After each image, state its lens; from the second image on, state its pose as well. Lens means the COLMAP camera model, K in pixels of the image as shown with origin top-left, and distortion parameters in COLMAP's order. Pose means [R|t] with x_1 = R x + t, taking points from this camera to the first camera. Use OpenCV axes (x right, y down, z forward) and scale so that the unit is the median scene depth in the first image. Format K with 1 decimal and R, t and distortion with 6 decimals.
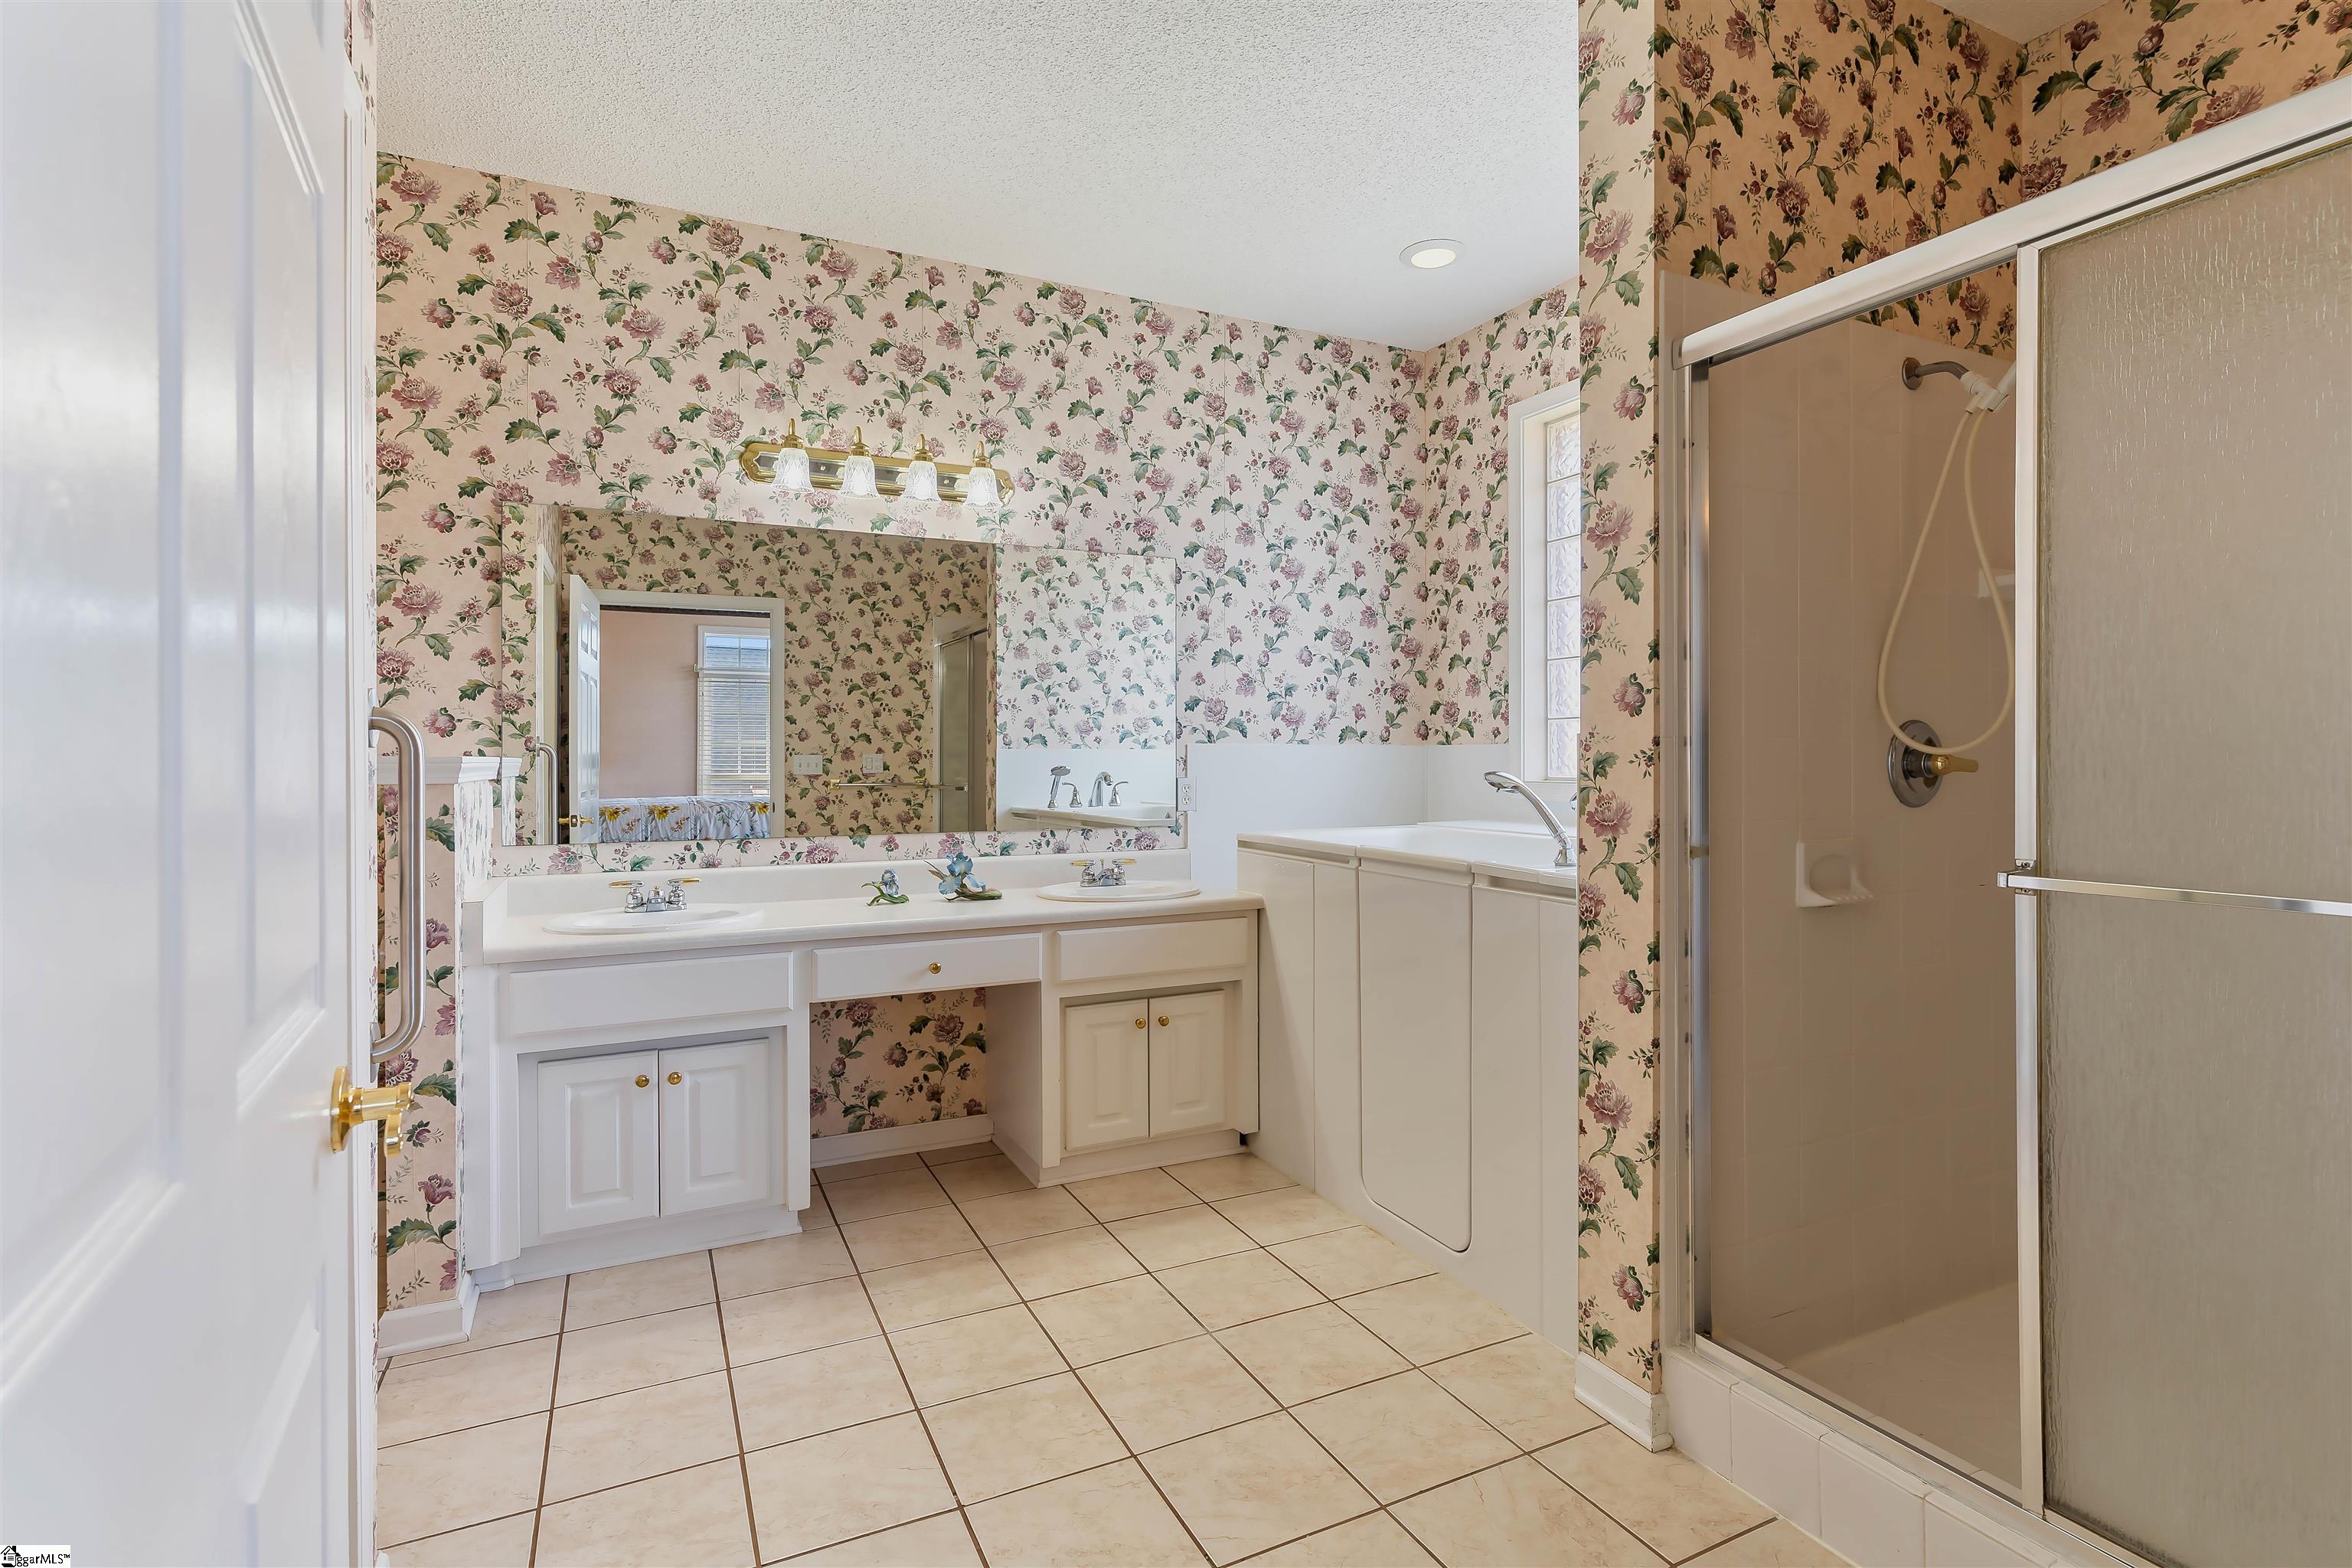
lens RADIAL K [[1126.8, 0, 1186.3], [0, 1126.8, 778.8], [0, 0, 1]] dist [0.001297, -0.000198]
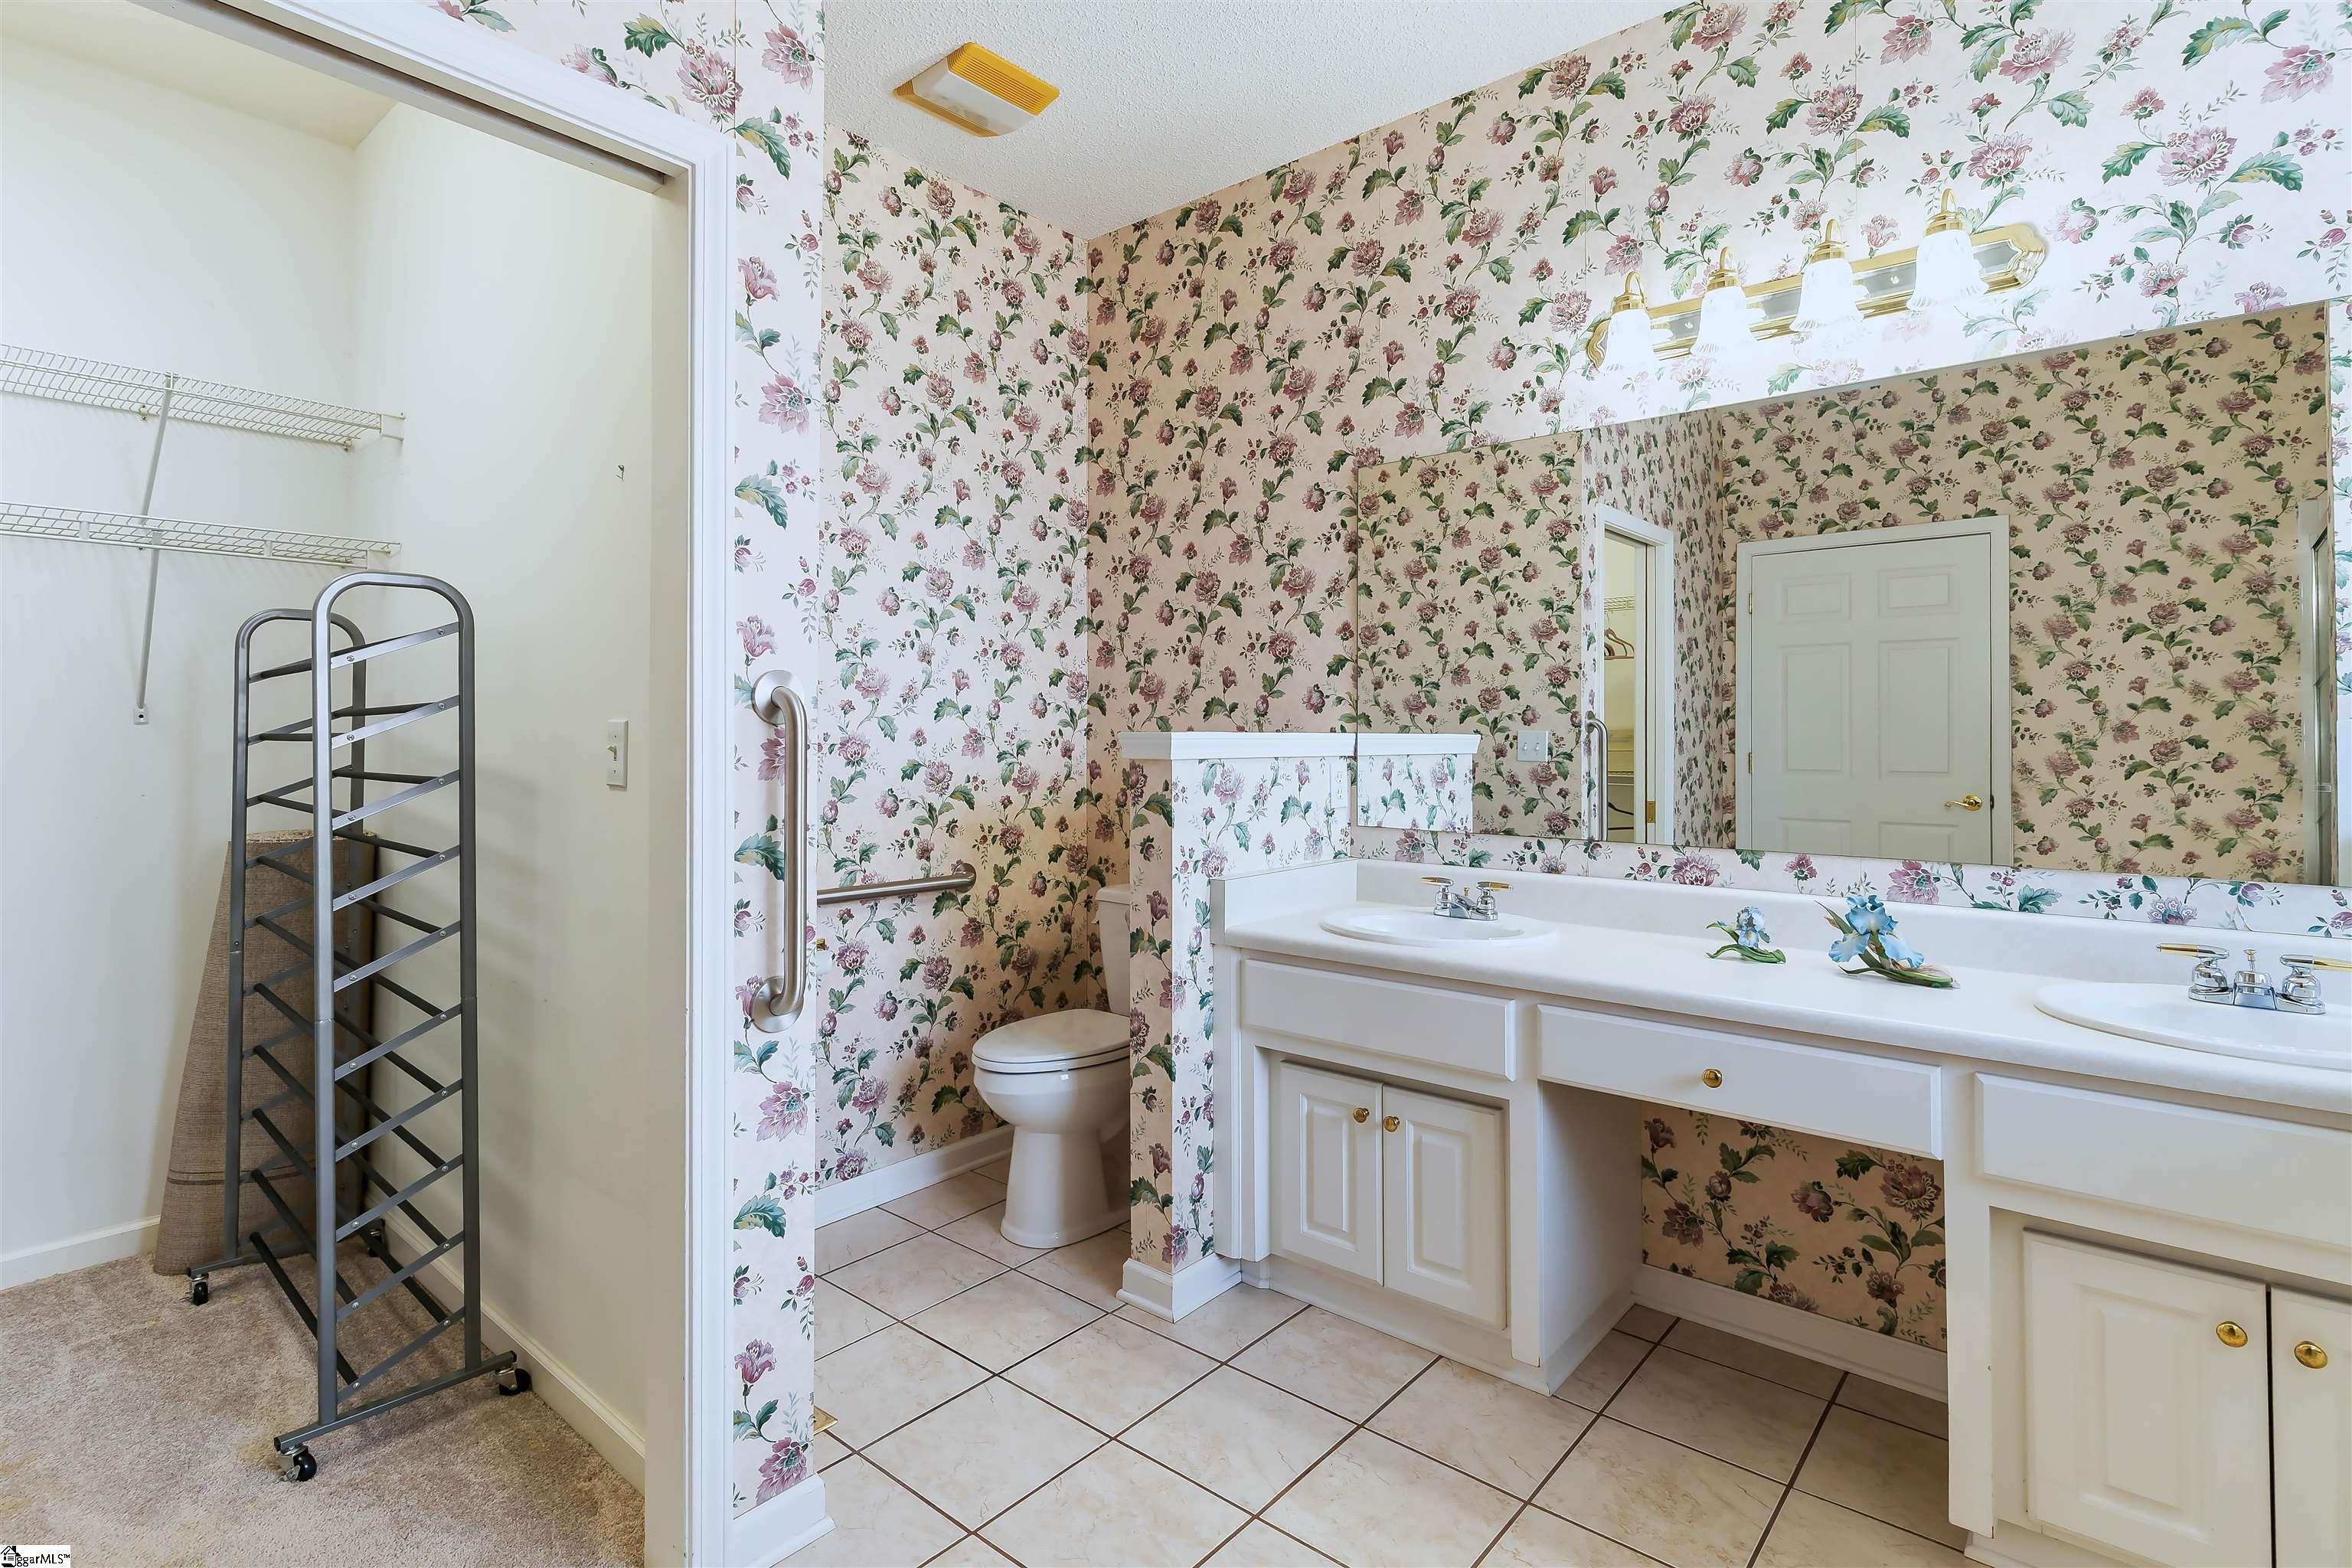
lens RADIAL K [[1146.5, 0, 1175.0], [0, 1146.5, 722.8], [0, 0, 1]] dist [-0.001099, 0.000311]
pose [[0.393515, -0.006979, -0.919292, 0.218957], [-0.018546, 0.999707, -0.015529, -0.009591], [0.919131, 0.023160, 0.393270, 0.445945]]
